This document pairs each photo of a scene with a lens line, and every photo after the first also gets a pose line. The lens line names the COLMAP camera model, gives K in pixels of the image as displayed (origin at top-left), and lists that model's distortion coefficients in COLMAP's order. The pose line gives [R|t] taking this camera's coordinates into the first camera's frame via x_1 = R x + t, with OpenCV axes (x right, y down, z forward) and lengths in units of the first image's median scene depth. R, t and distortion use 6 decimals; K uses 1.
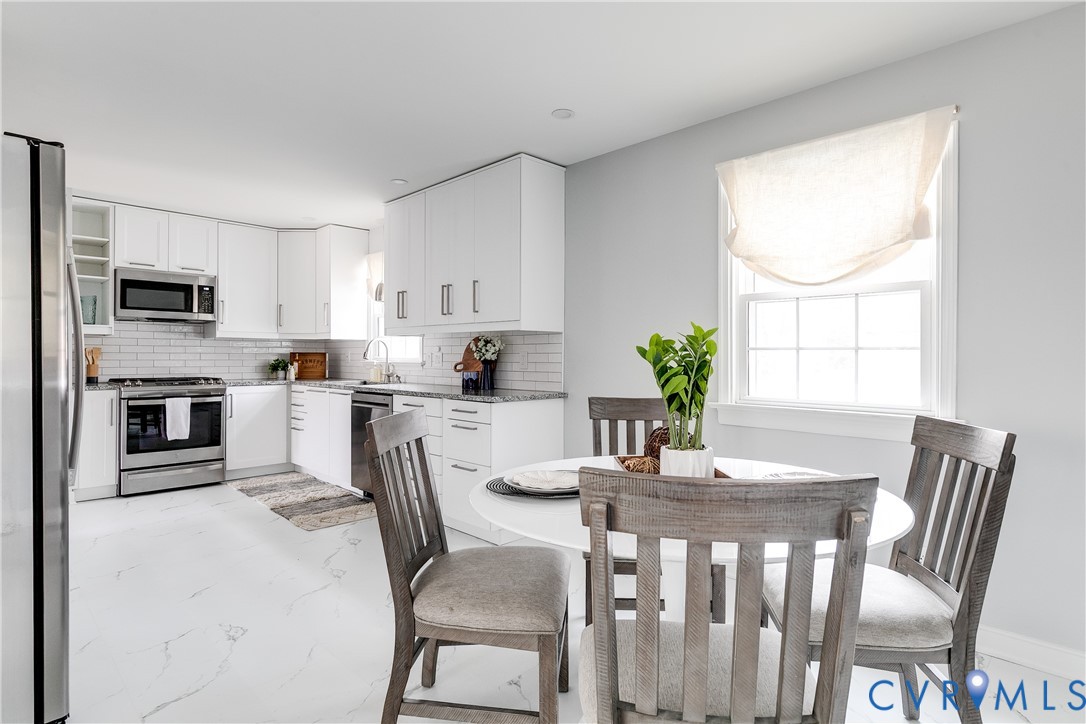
lens RADIAL K [[569.6, 0, 543.0], [0, 569.6, 362.0], [0, 0, 1]] dist [0.000545, -0.000475]
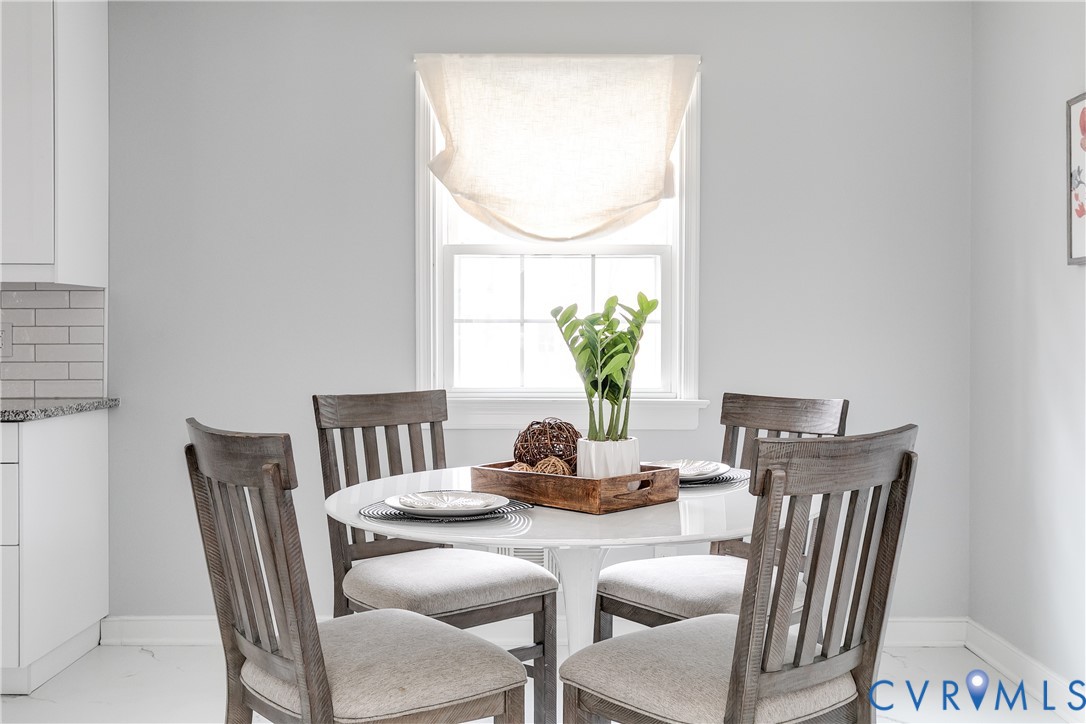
lens RADIAL K [[1065.3, 0, 543.0], [0, 1065.3, 362.0], [0, 0, 1]] dist [0.003488, -0.003037]
pose [[0.711460, -0.022354, 0.702371, -0.387900], [0.009318, 0.999706, 0.022378, -0.000374], [-0.702665, -0.009376, 0.711459, -0.025274]]
